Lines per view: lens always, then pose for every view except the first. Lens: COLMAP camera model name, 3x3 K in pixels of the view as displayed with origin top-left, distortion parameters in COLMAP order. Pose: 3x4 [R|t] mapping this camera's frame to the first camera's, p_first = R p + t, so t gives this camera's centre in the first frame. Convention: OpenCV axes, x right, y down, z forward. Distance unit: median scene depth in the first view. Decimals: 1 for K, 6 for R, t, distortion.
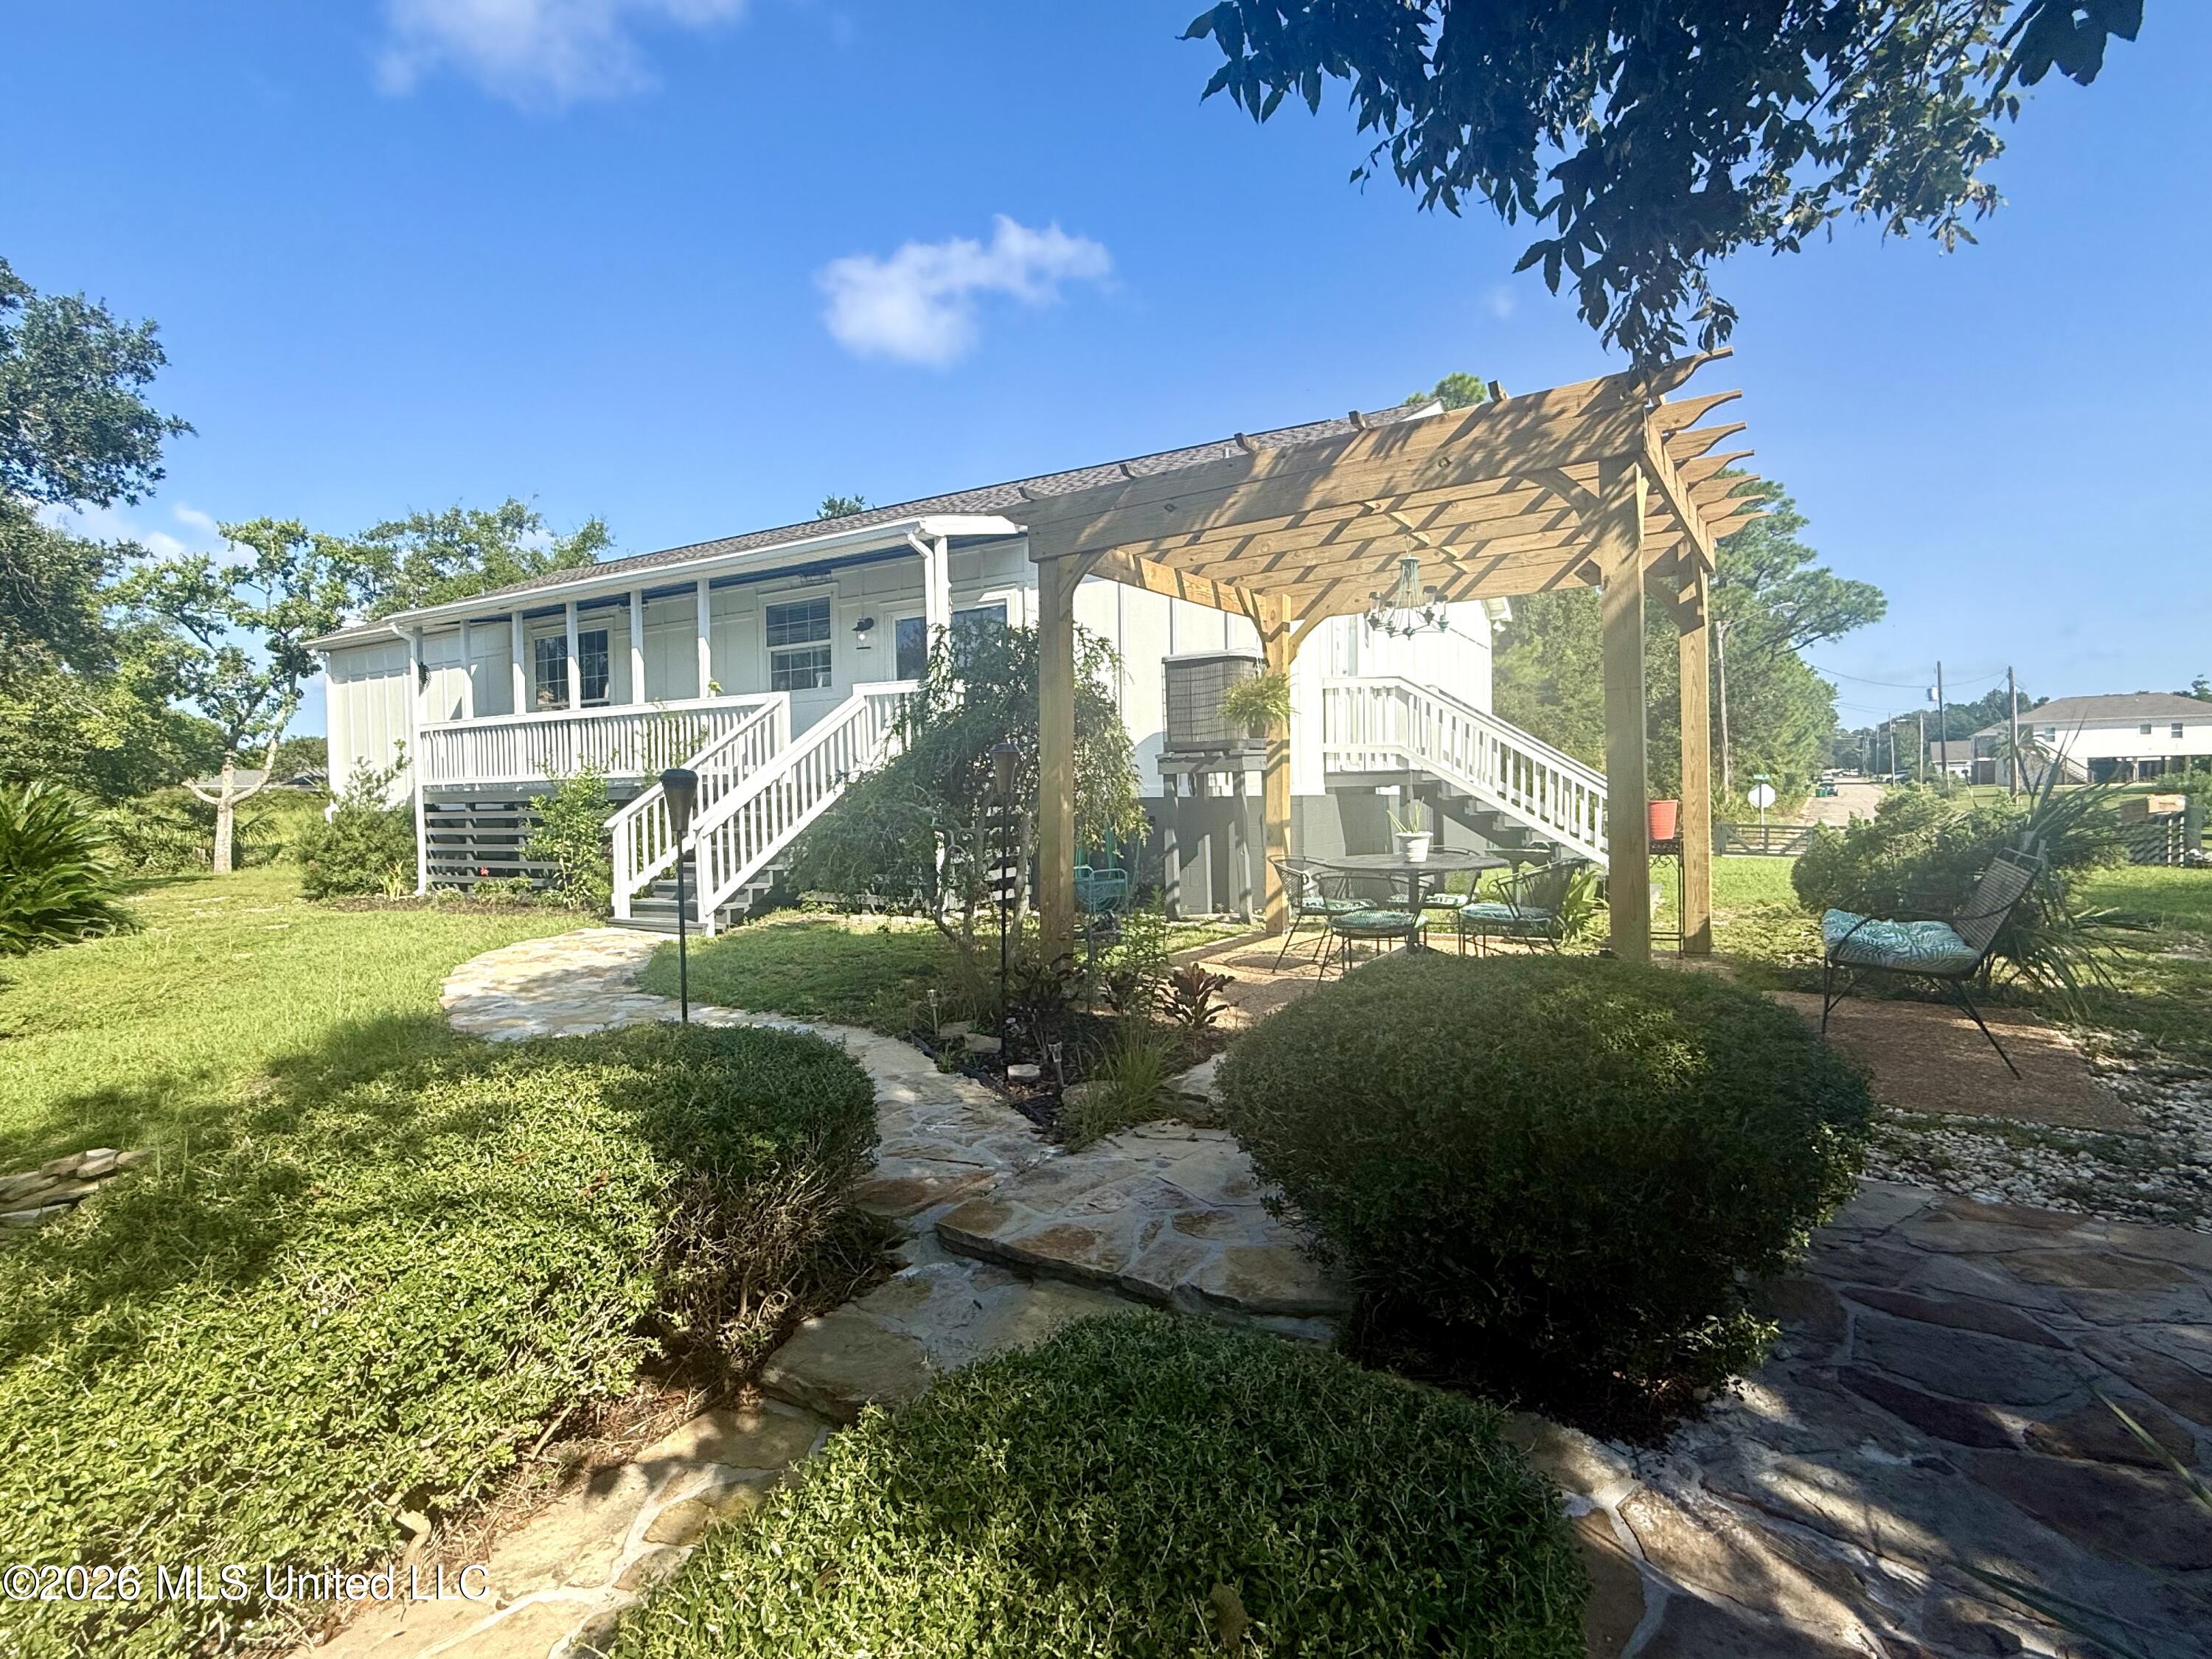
lens RADIAL K [[1096.7, 0, 1106.4], [0, 1096.7, 829.6], [0, 0, 1]] dist [-0.003753, 0.001607]
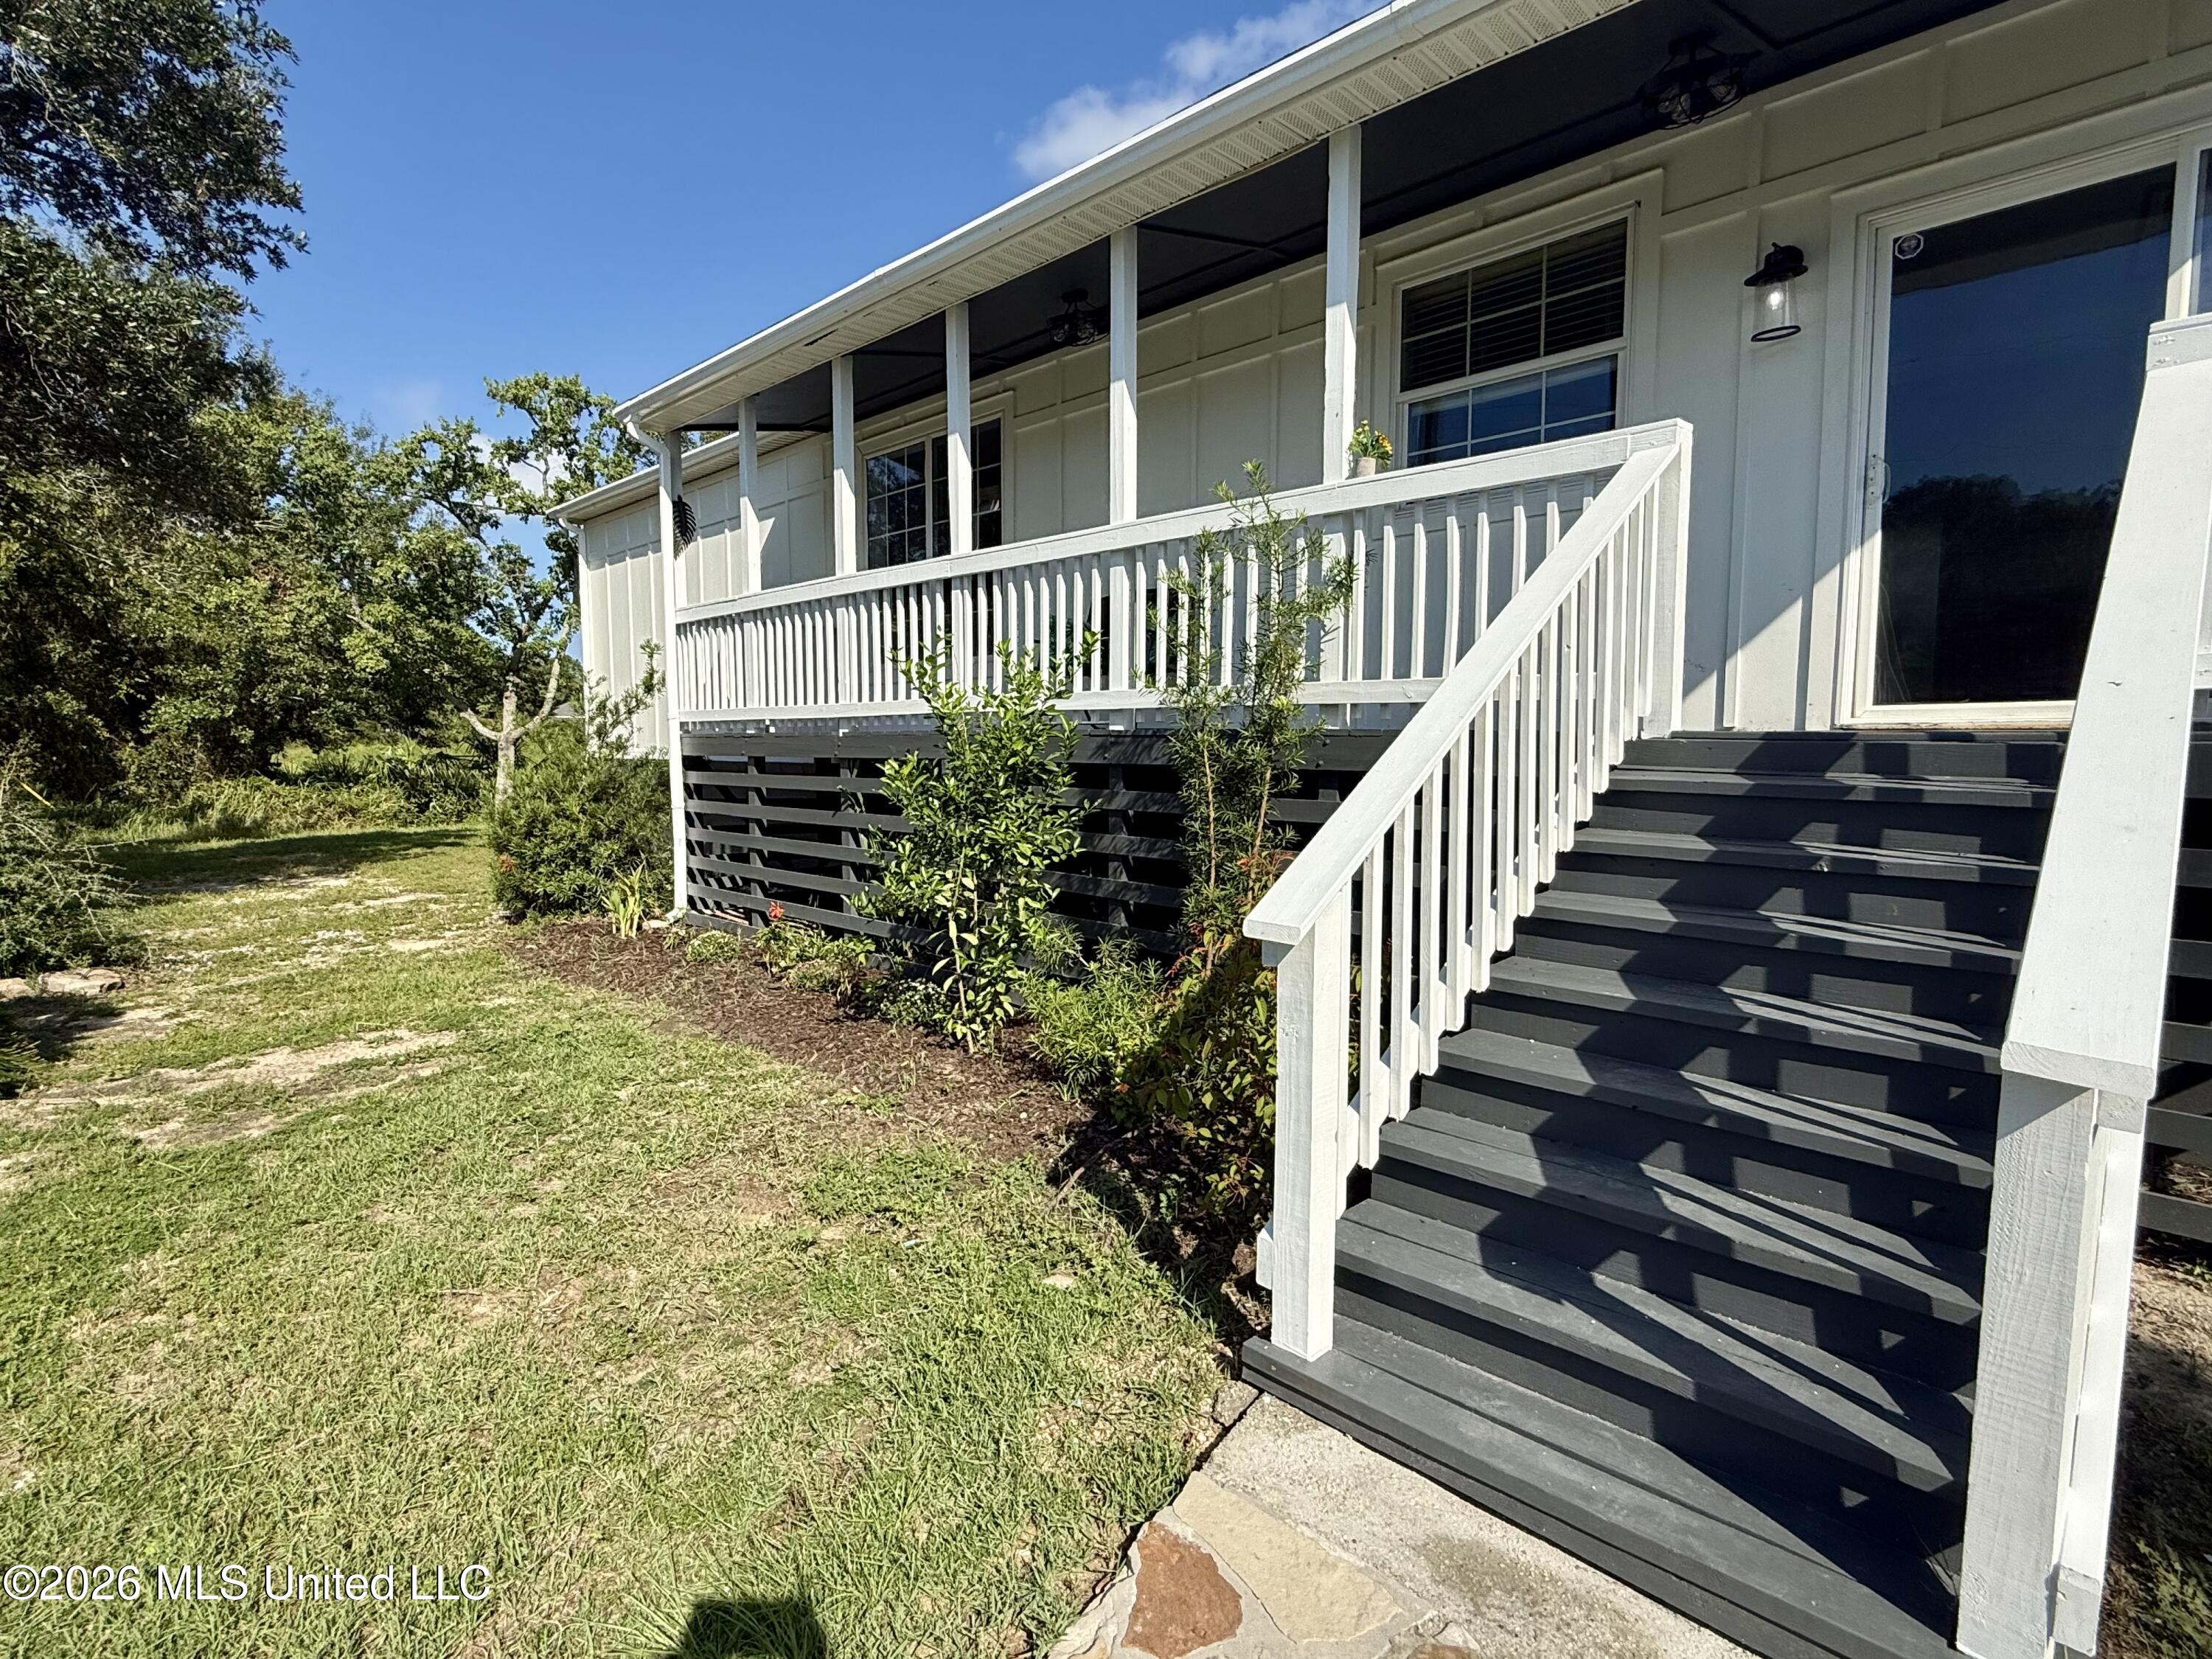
lens RADIAL K [[1096.7, 0, 1102.4], [0, 1096.7, 825.2], [0, 0, 1]] dist [-0.003753, 0.001607]
pose [[0.969731, 0.033039, -0.241929, -0.291247], [-0.020145, 0.998251, 0.055576, -0.024017], [0.243342, -0.049020, 0.968701, 0.529086]]
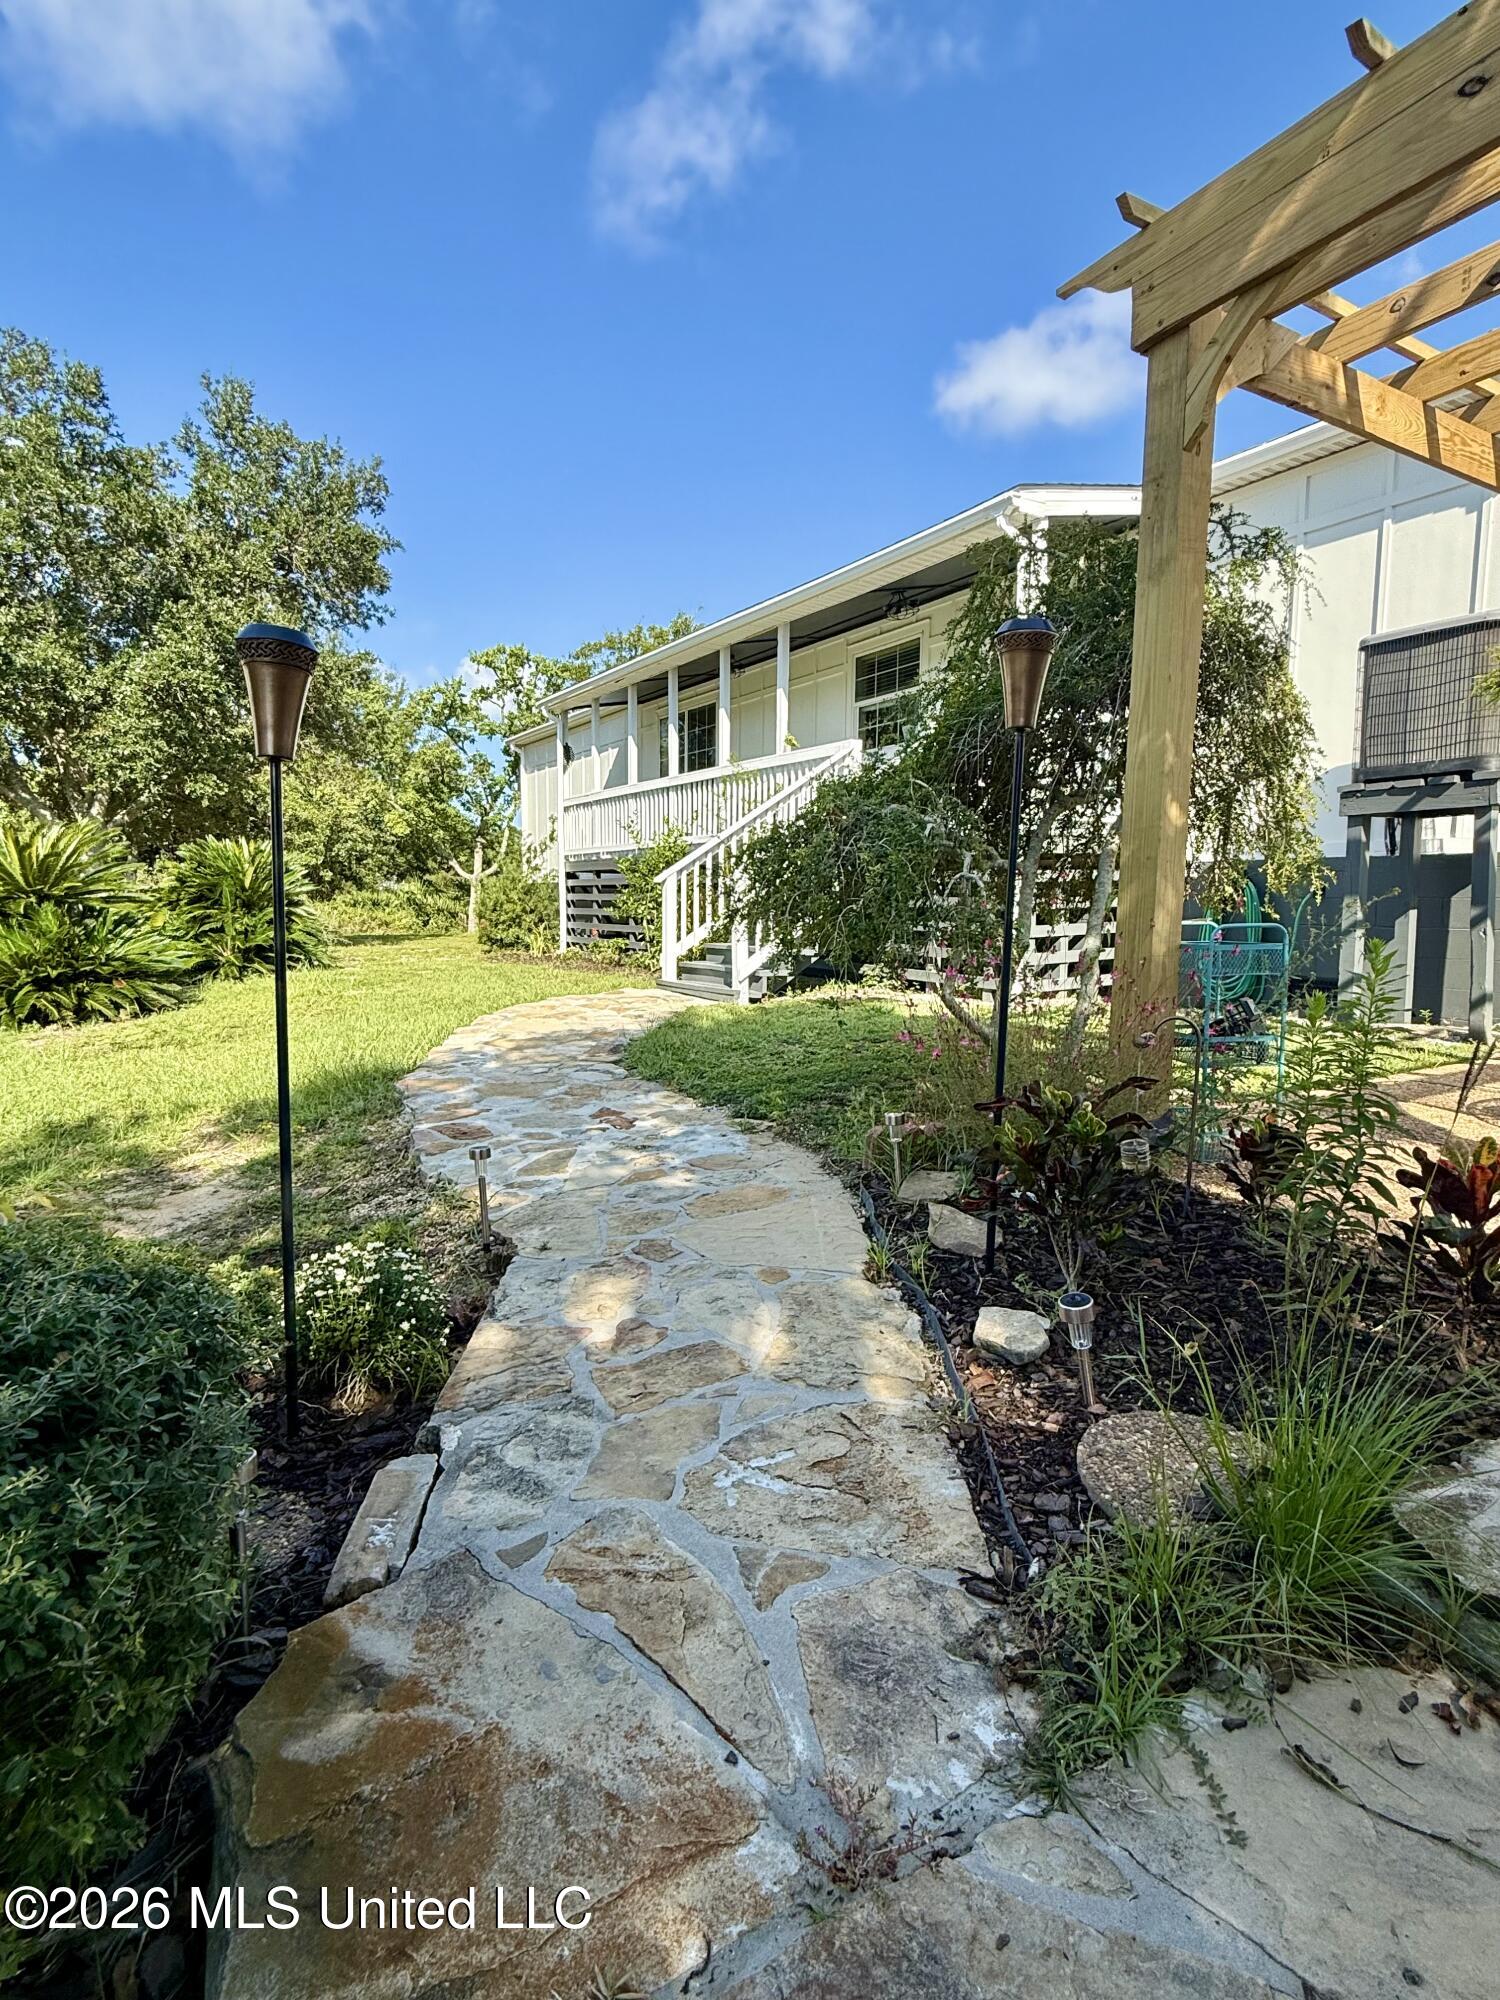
lens RADIAL K [[991.6, 0, 747.9], [0, 991.6, 998.2], [0, 0, 1]] dist [-0.003753, 0.001607]
pose [[0.892995, 0.066616, -0.445109, 0.000099], [-0.033752, 0.996113, 0.081365, 0.016614], [0.448799, -0.057635, 0.891772, 0.181527]]
